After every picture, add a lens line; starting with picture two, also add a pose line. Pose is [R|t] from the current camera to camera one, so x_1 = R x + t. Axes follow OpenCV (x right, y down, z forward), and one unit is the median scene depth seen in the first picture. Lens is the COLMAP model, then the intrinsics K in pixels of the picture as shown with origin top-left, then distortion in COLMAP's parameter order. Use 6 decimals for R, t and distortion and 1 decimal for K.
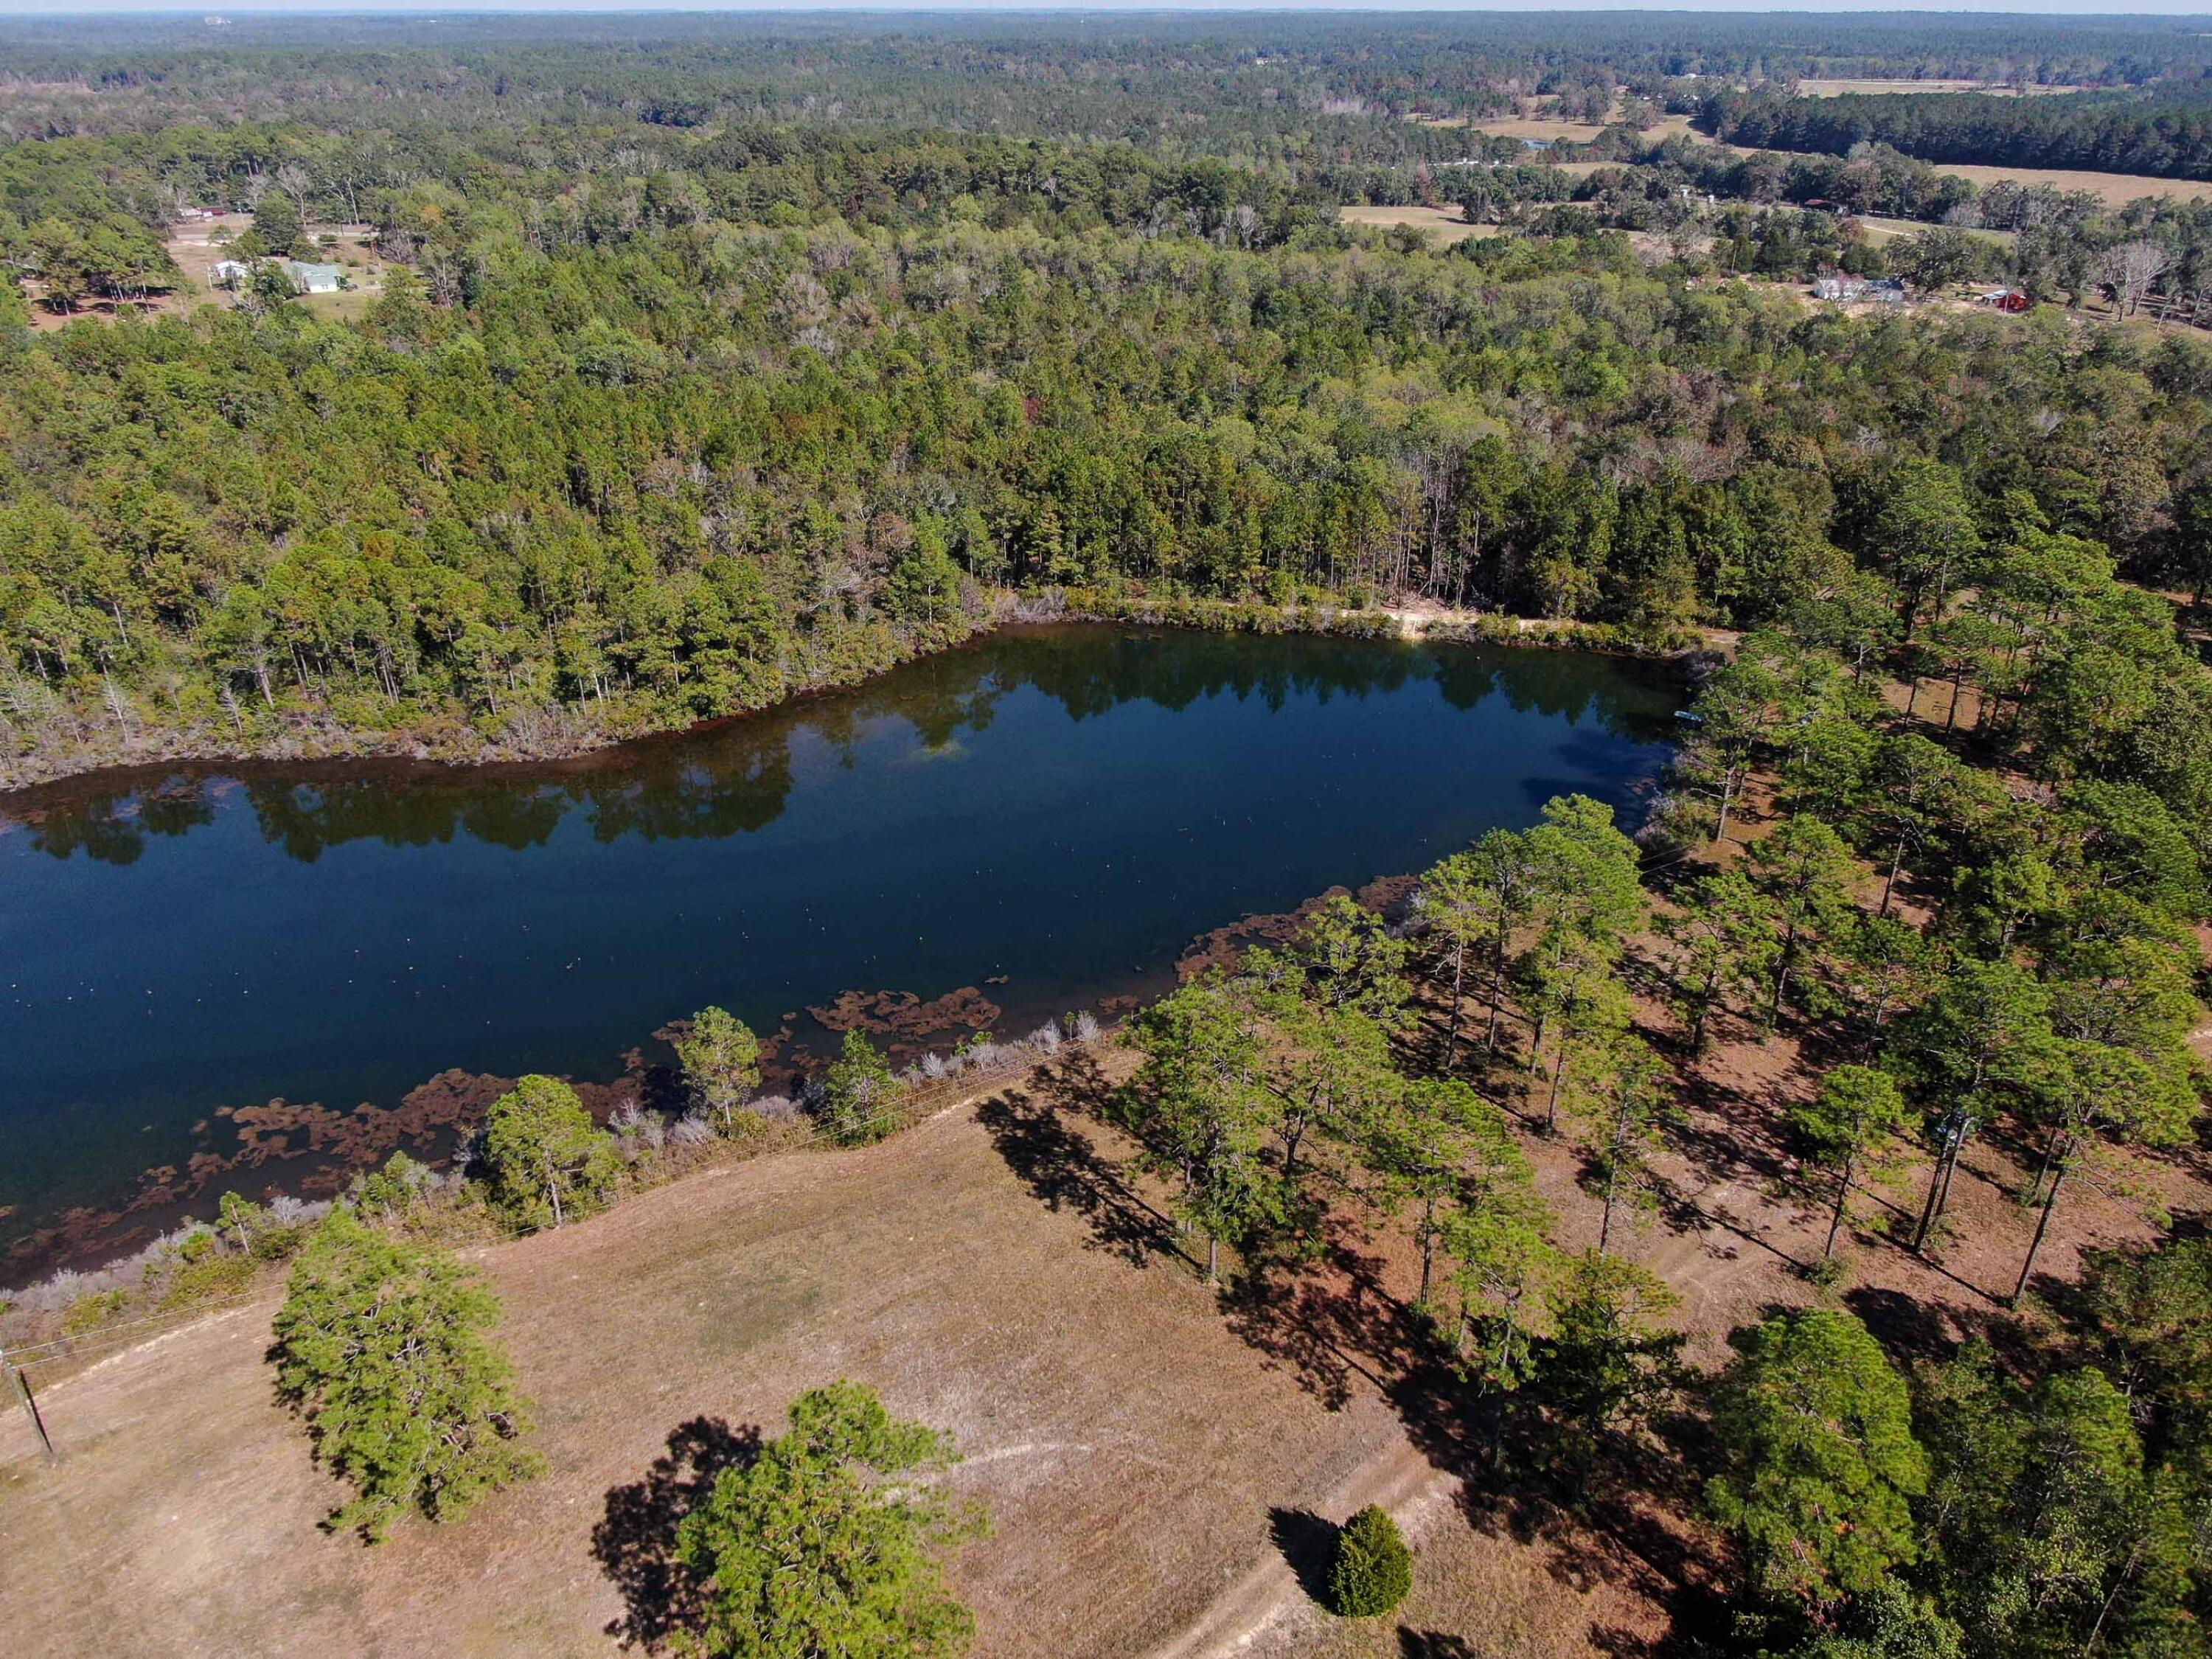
lens RADIAL K [[1596.1, 0, 1108.8], [0, 1596.1, 833.6], [0, 0, 1]] dist [-0.014934, 0.003224]
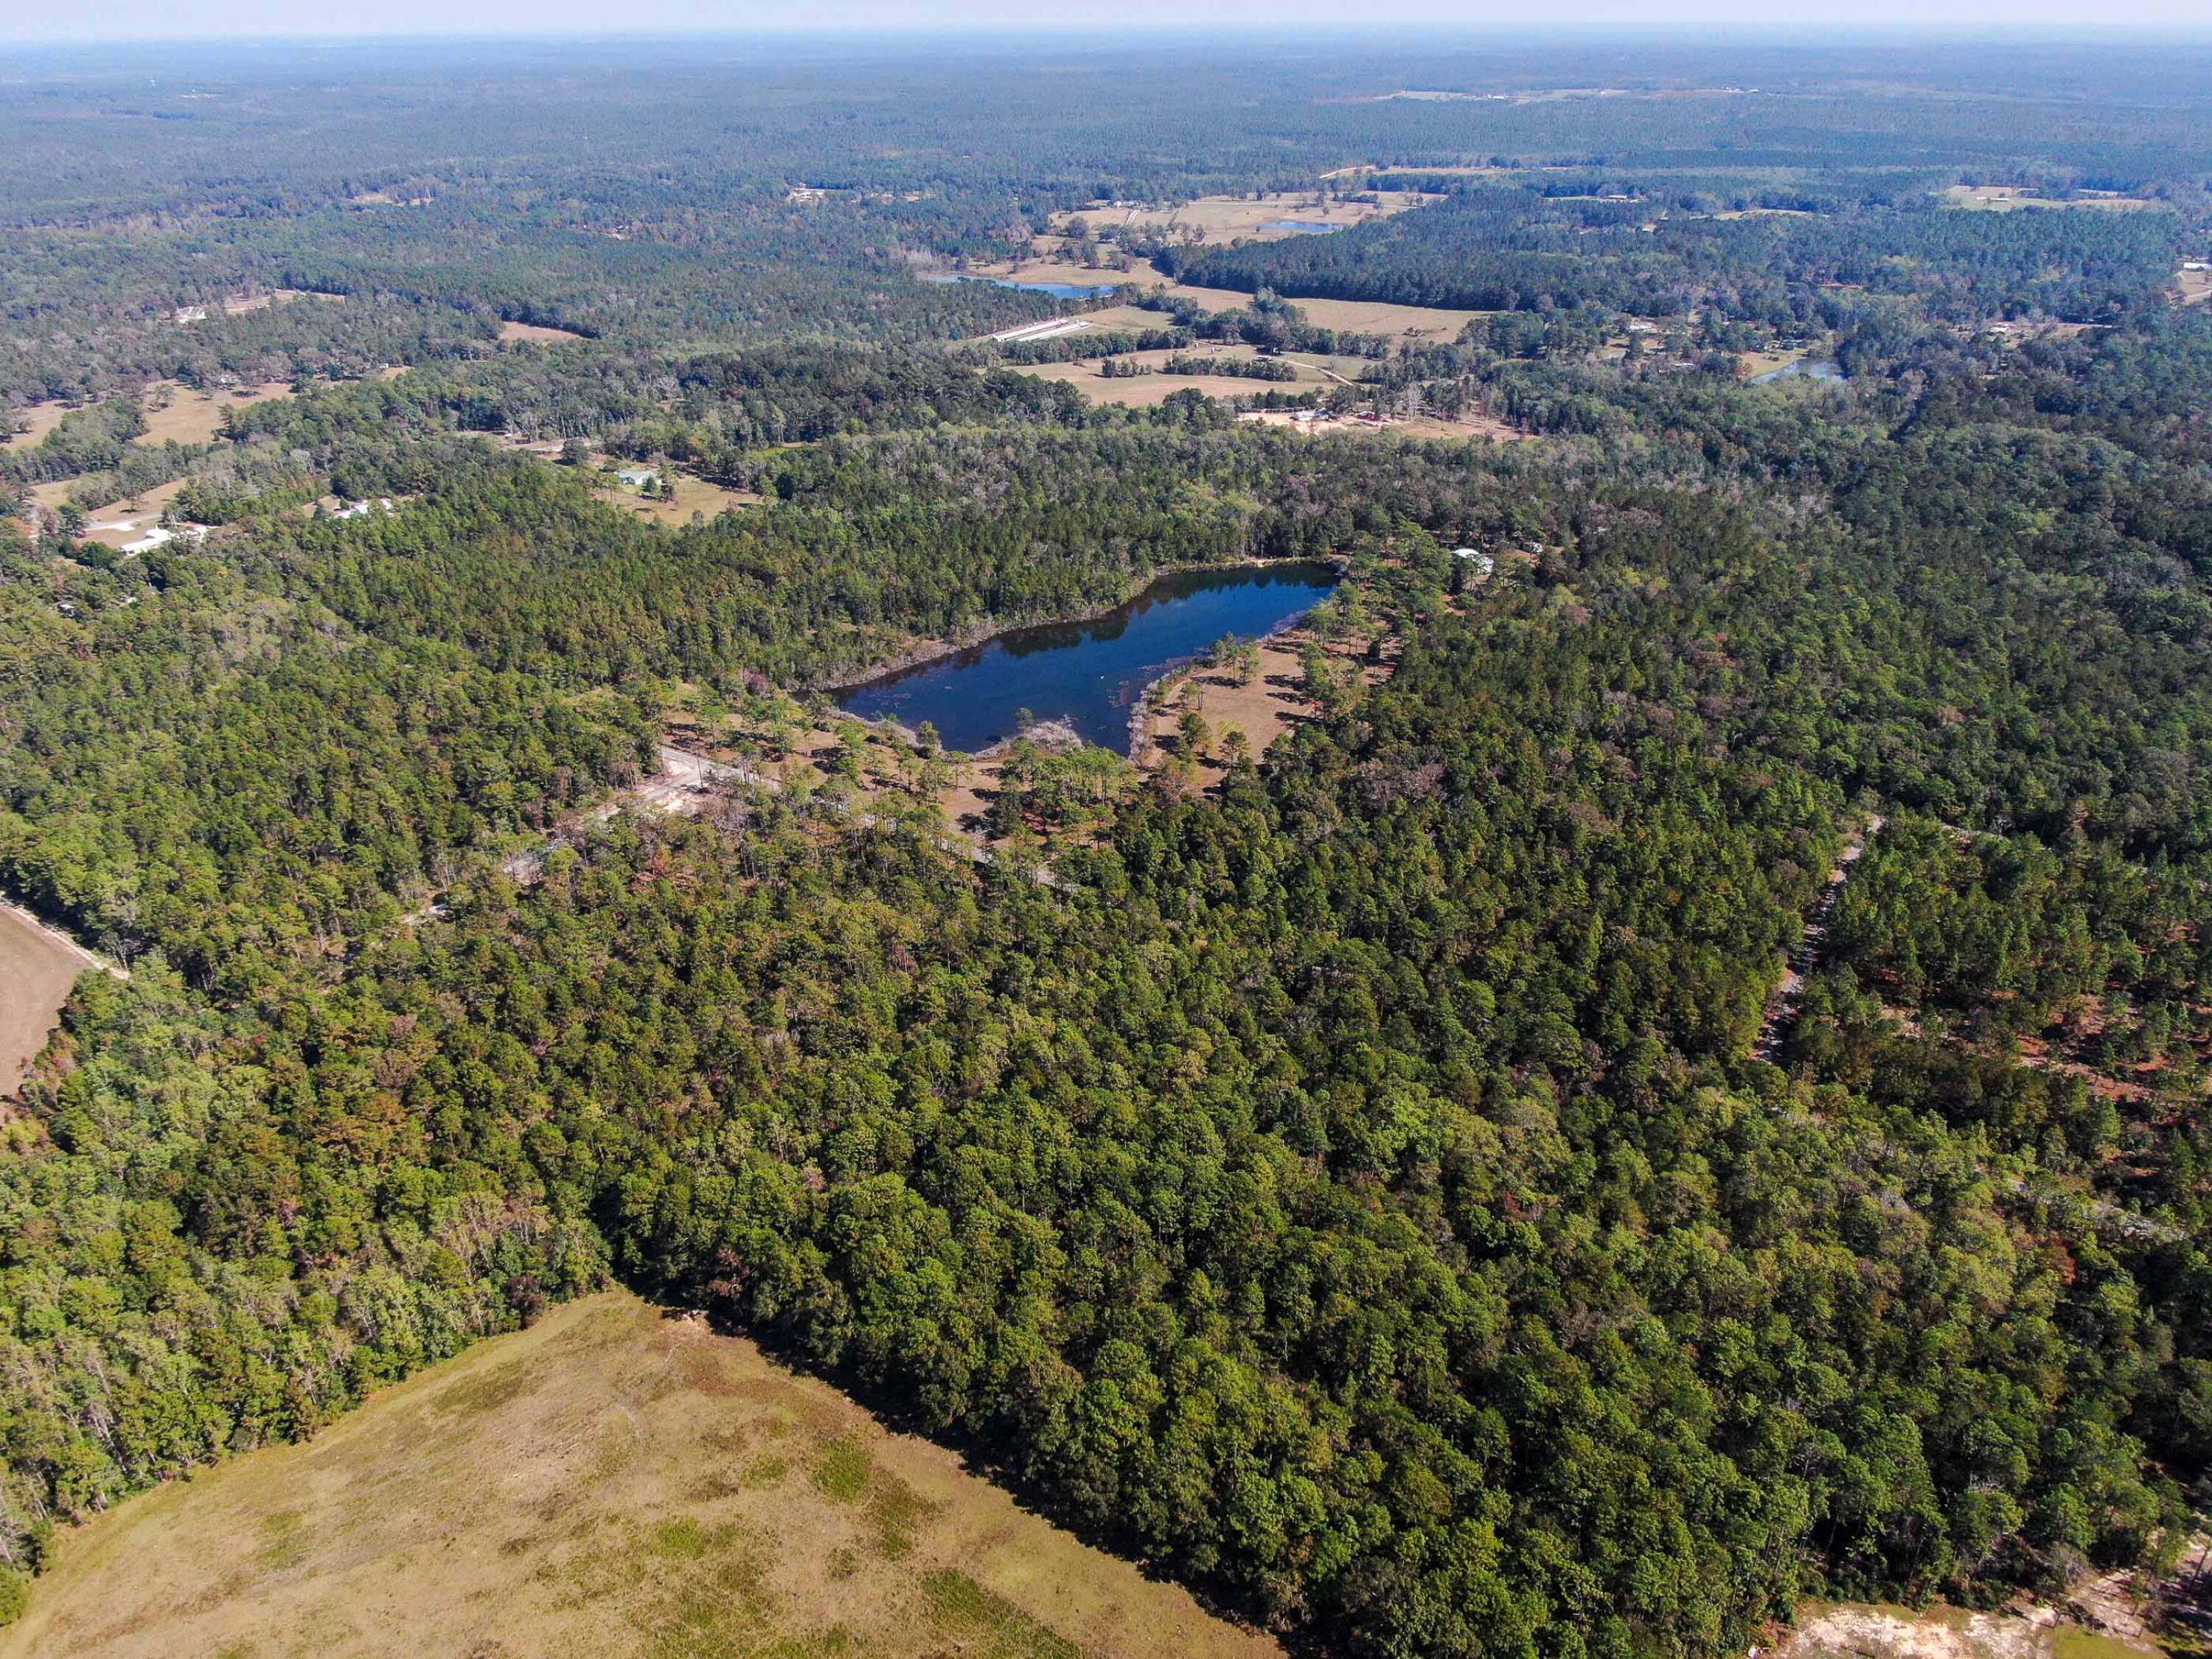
lens RADIAL K [[1596.1, 0, 1108.8], [0, 1596.1, 833.6], [0, 0, 1]] dist [-0.014934, 0.003224]
pose [[0.928911, -0.180875, 0.323122, -1.425208], [0.181944, 0.982933, 0.027166, 0.317044], [-0.322521, 0.033555, 0.945967, -2.335939]]
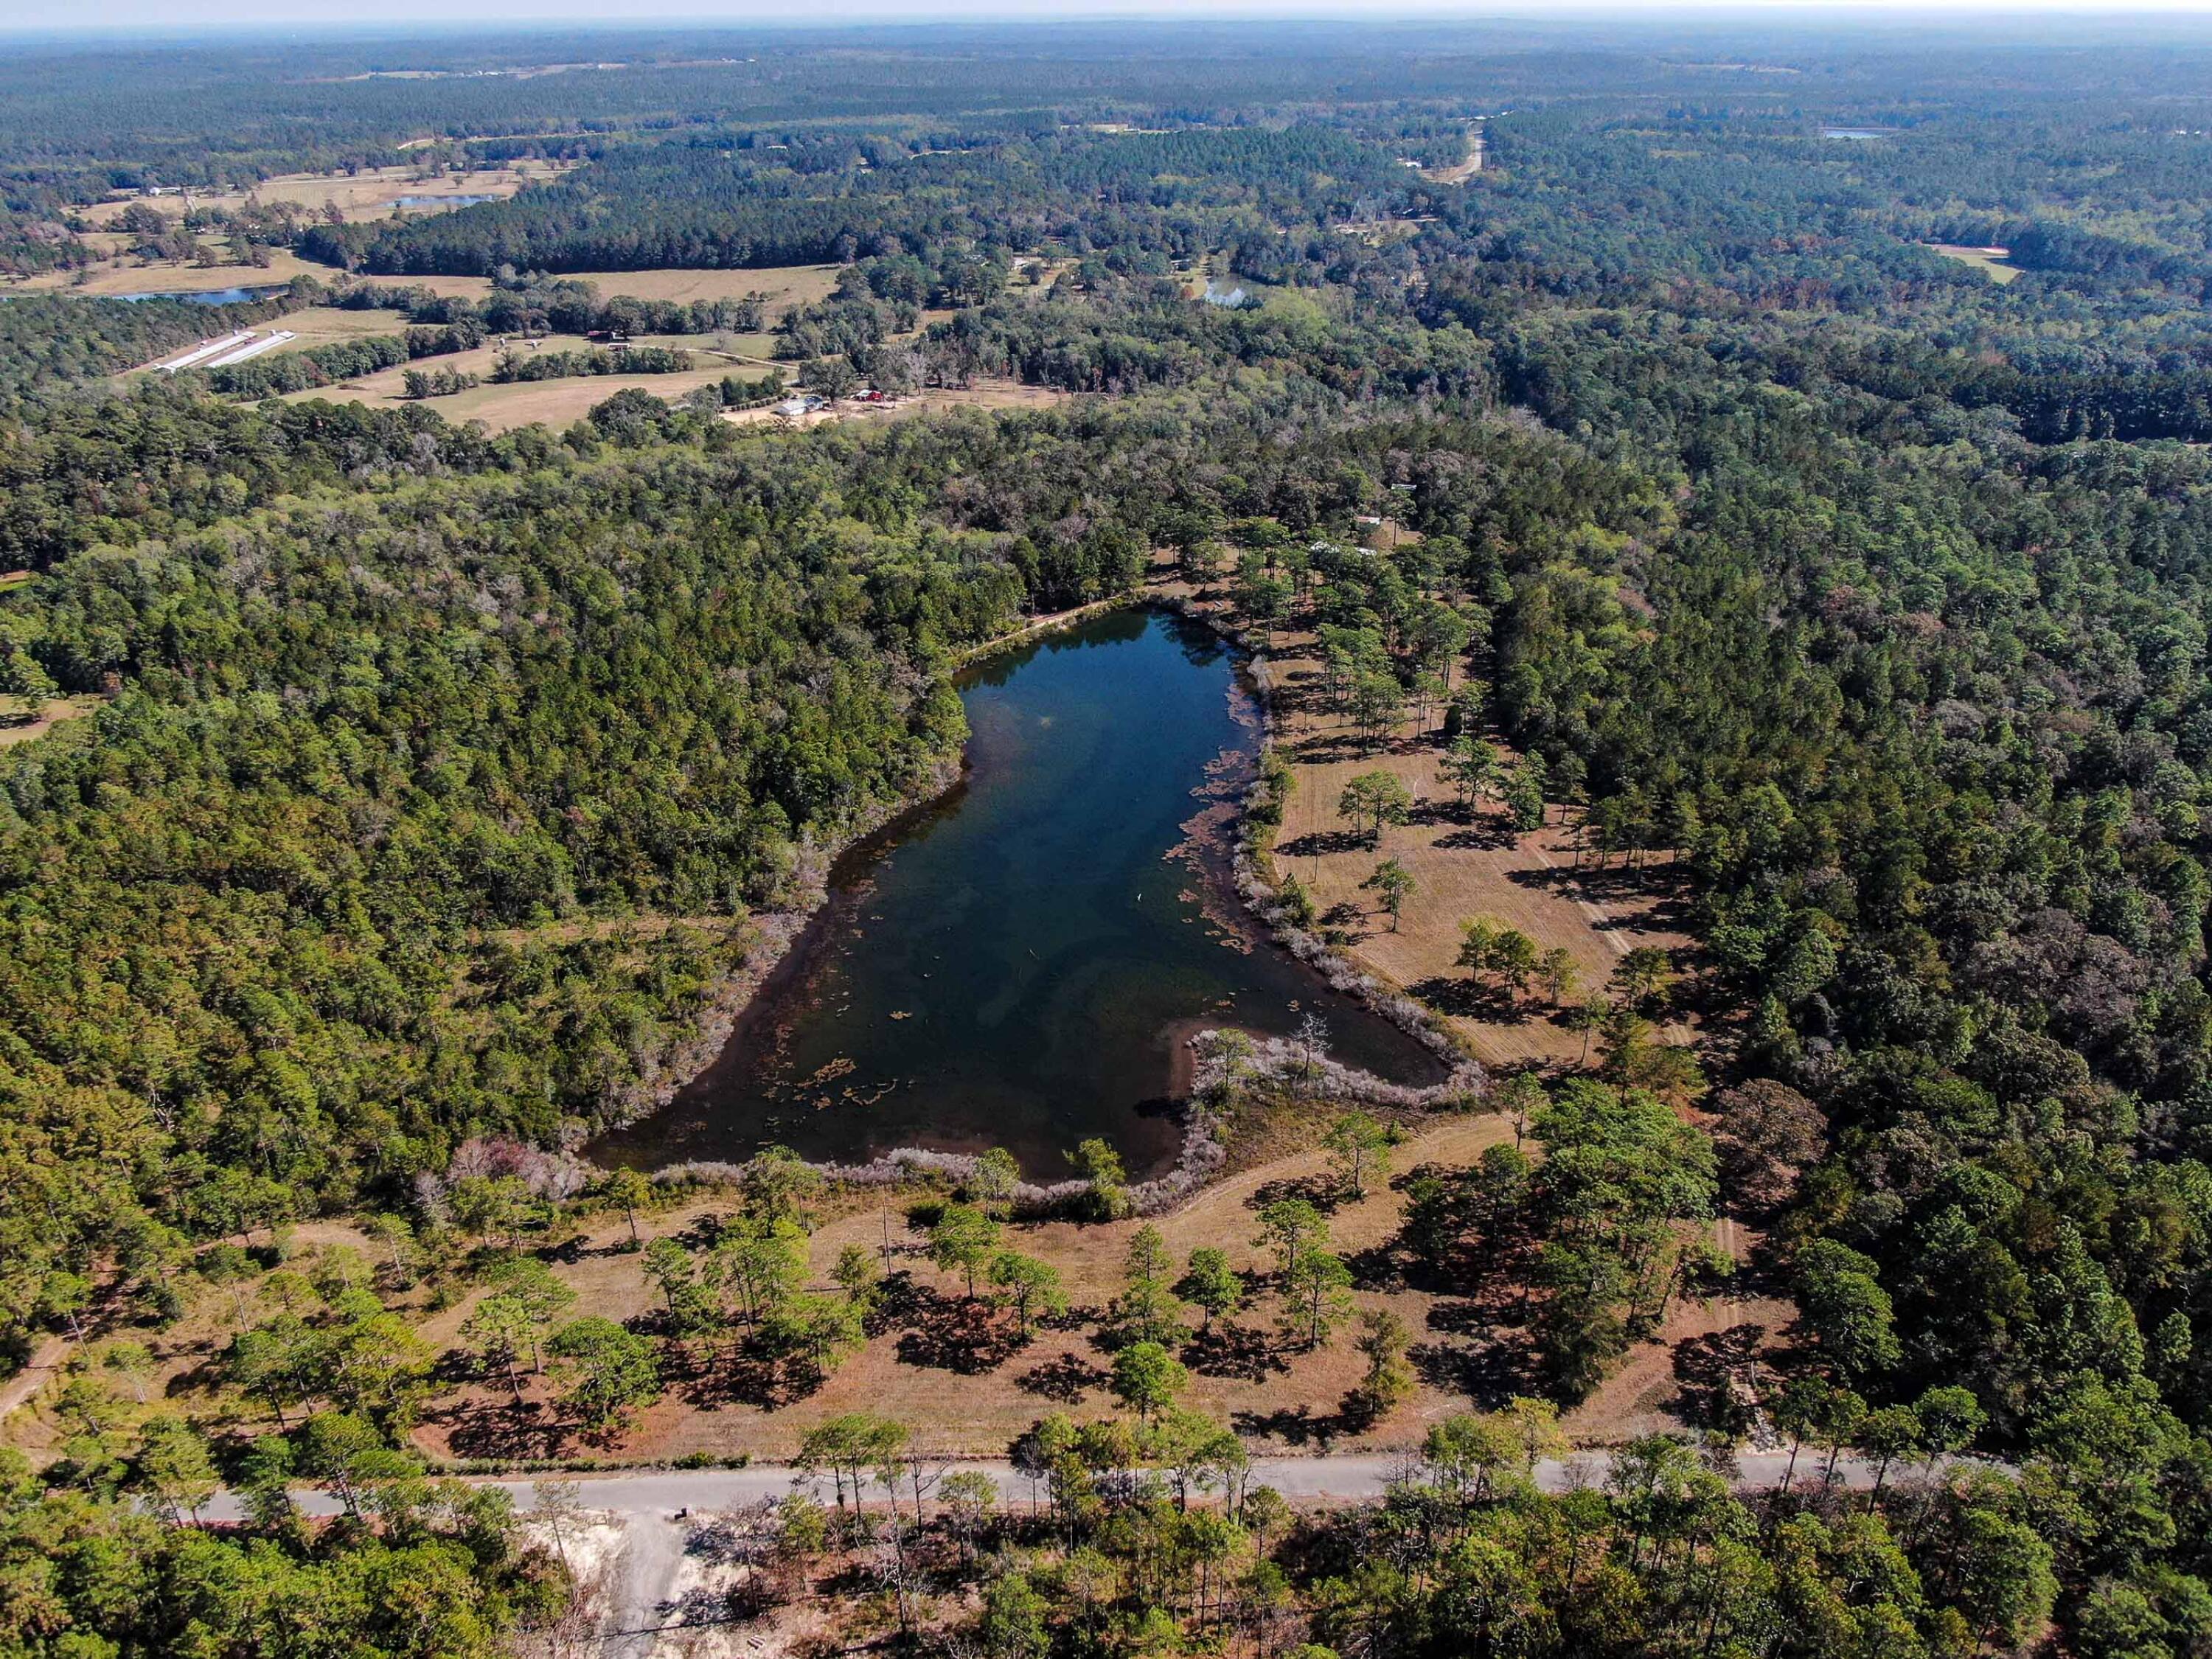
lens RADIAL K [[1596.1, 0, 1108.8], [0, 1596.1, 833.6], [0, 0, 1]] dist [-0.014934, 0.003224]
pose [[0.547274, -0.396411, 0.737122, -1.551737], [0.396502, 0.898416, 0.188771, -0.258326], [-0.737074, 0.188961, 0.648857, -0.478516]]
